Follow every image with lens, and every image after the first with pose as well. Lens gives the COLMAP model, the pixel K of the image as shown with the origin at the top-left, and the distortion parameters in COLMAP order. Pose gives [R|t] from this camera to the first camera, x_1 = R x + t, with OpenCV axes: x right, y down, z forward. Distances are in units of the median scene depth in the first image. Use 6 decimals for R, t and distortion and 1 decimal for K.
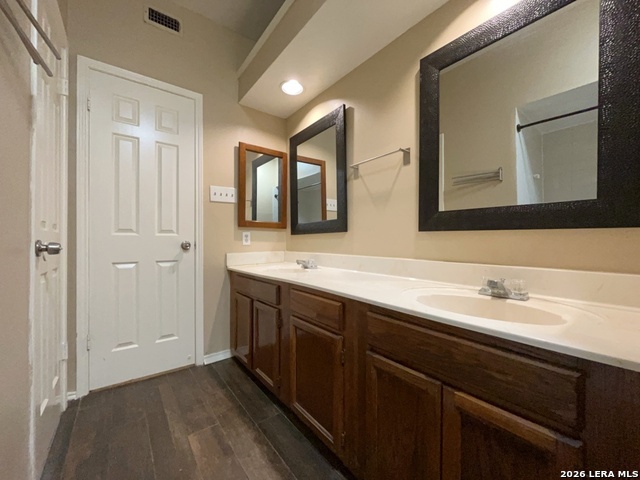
lens RADIAL K [[257.9, 0, 321.6], [0, 257.9, 240.9], [0, 0, 1]] dist [-0.002535, -0.000616]
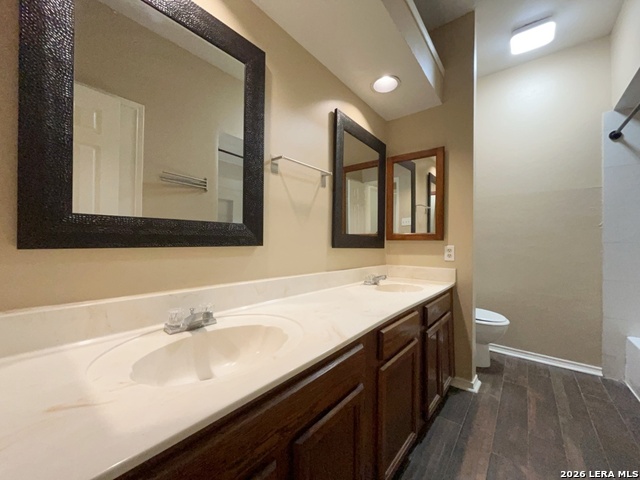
lens RADIAL K [[257.9, 0, 321.6], [0, 257.9, 240.9], [0, 0, 1]] dist [-0.002535, -0.000616]
pose [[-0.211293, -0.008608, 0.977385, -0.630547], [-0.027233, 0.999625, 0.002916, -0.057590], [-0.977043, -0.026001, -0.211449, 1.046753]]
